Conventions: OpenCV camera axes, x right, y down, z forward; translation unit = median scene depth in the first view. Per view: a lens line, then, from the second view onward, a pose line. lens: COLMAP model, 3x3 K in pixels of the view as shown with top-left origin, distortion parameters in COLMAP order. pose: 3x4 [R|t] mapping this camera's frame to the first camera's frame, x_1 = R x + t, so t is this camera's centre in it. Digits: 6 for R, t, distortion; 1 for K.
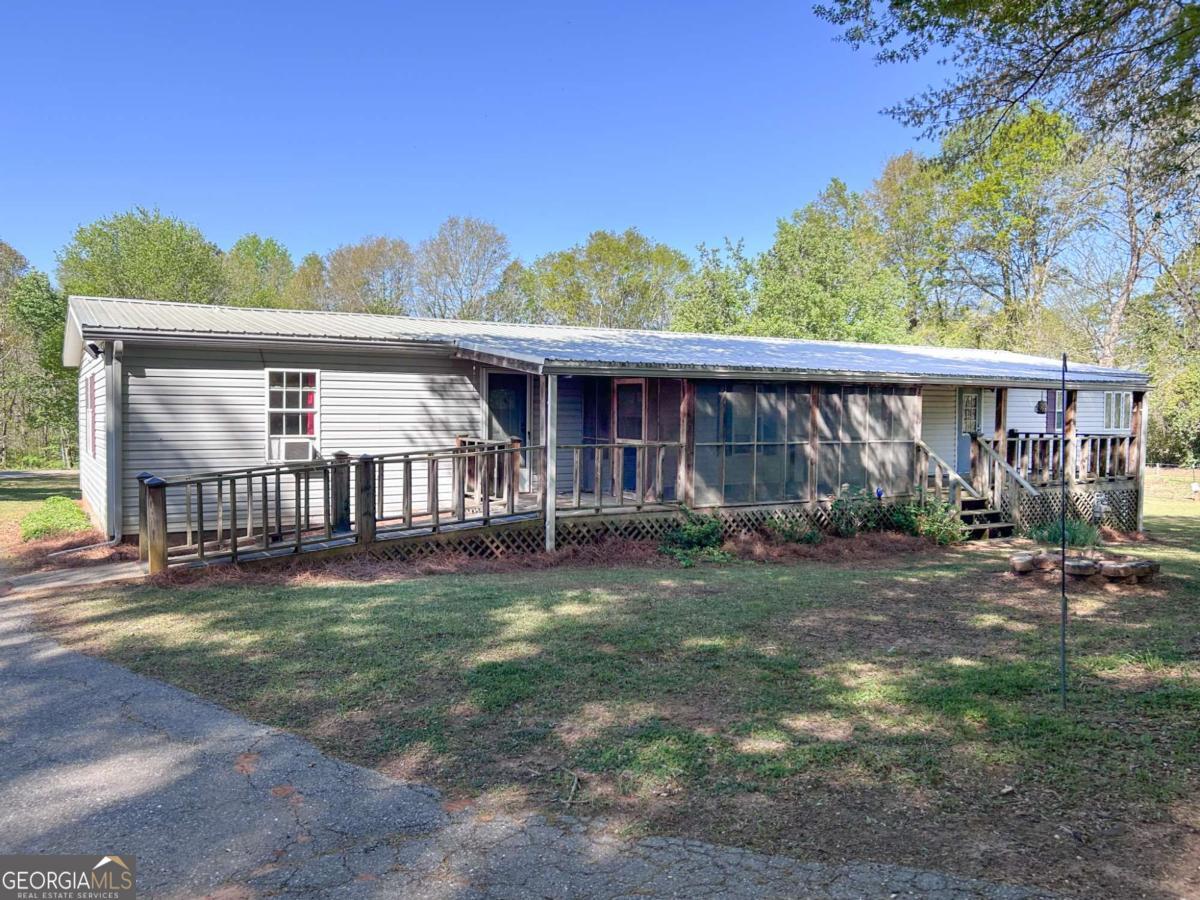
lens RADIAL K [[898.2, 0, 600.0], [0, 898.2, 450.0], [0, 0, 1]] dist [0.036675, -0.001381]
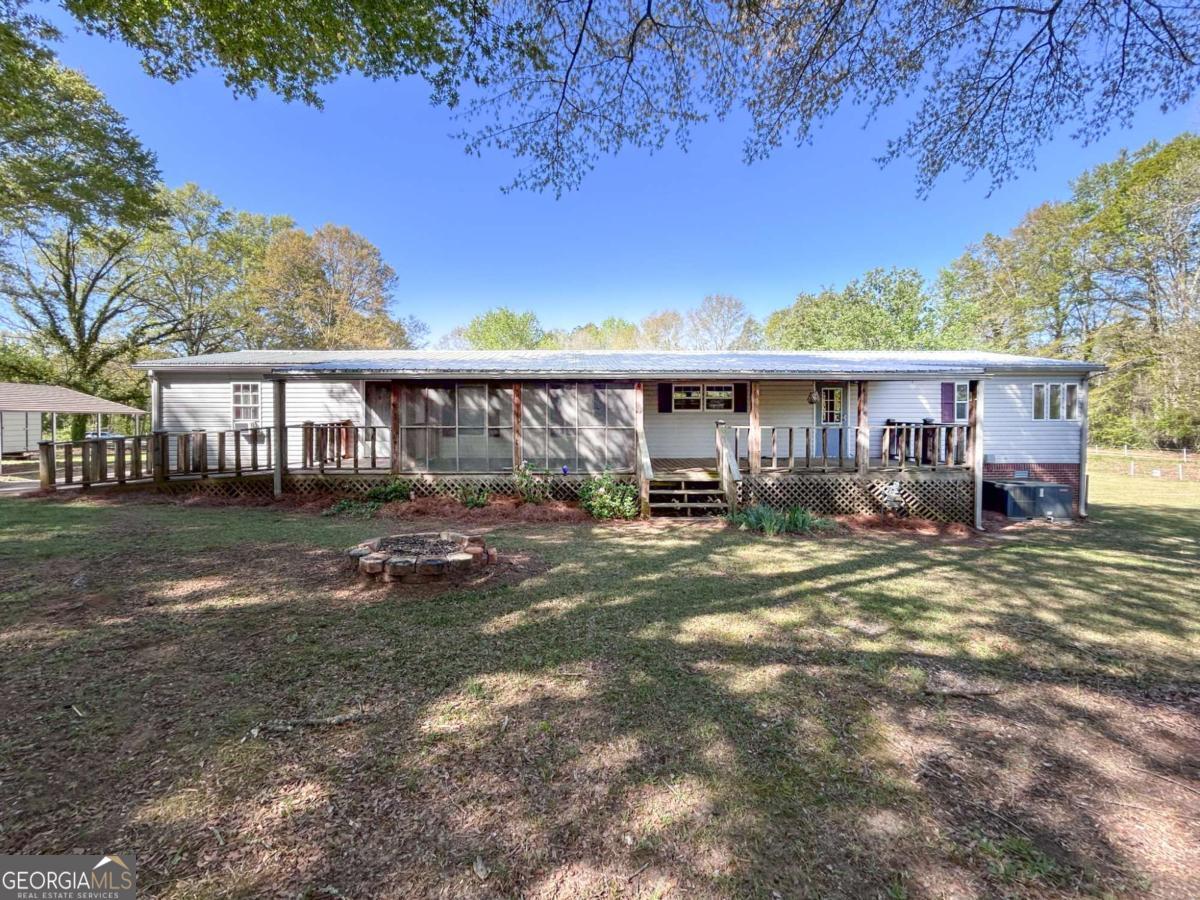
lens RADIAL K [[495.0, 0, 602.5], [0, 495.0, 431.8], [0, 0, 1]] dist [-0.000044, 0.000026]
pose [[0.865563, 0.017788, -0.500485, 0.720512], [-0.015657, 0.999842, 0.008458, -0.010637], [0.500556, 0.000515, 0.865704, 0.476838]]
